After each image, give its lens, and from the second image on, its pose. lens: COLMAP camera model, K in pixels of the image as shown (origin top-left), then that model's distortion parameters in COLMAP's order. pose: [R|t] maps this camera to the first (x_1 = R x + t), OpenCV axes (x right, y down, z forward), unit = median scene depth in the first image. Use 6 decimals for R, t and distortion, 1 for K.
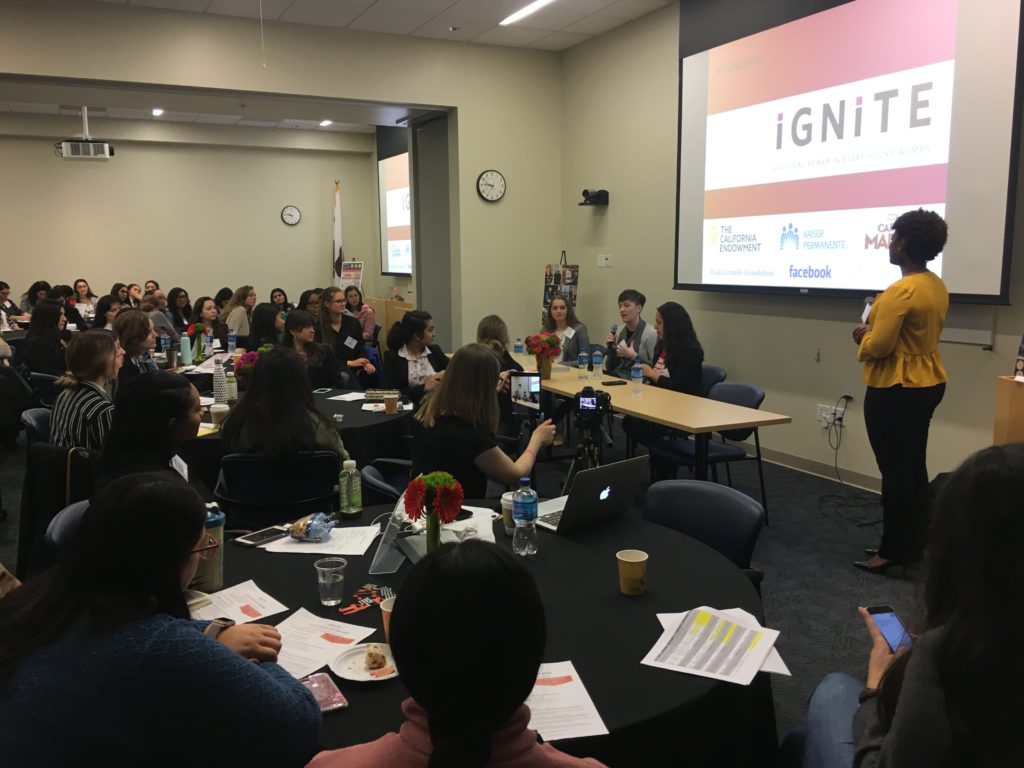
lens RADIAL K [[862.5, 0, 510.1], [0, 862.5, 386.9], [0, 0, 1]] dist [0.007323, -0.003217]
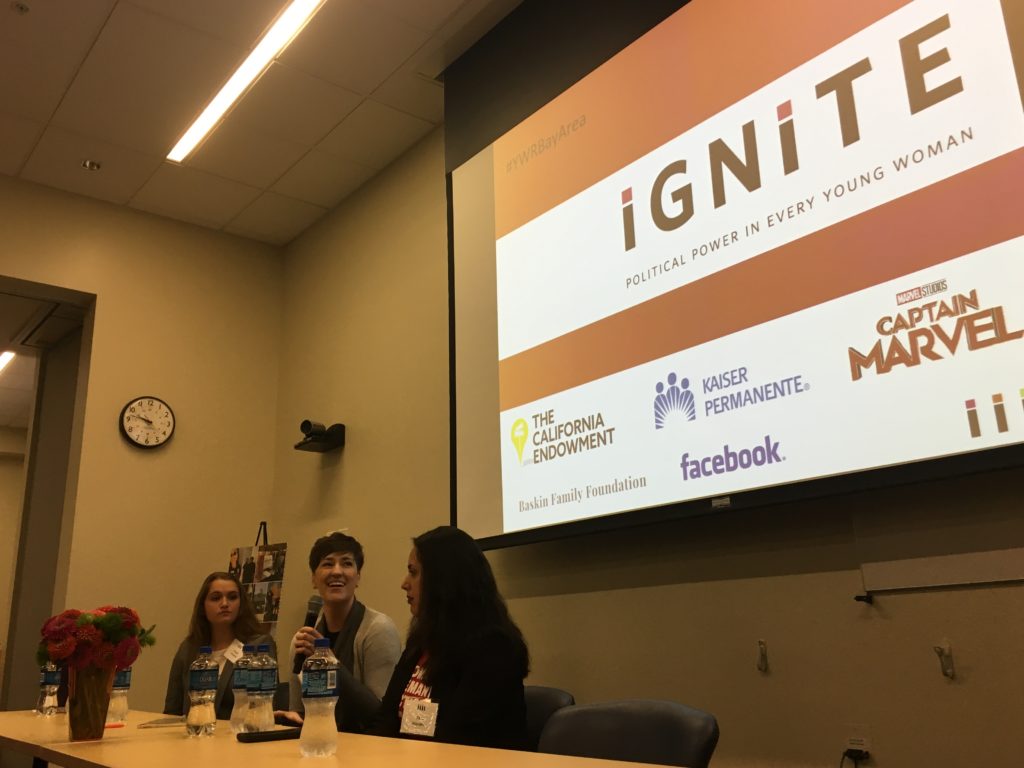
lens RADIAL K [[890.5, 0, 504.4], [0, 890.5, 381.0], [0, 0, 1]] dist [0.059136, 0.008890]
pose [[0.976274, 0.040290, 0.212756, 0.121933], [0.055716, 0.902717, -0.426612, 0.026254], [-0.209246, 0.428344, 0.879055, 0.566974]]
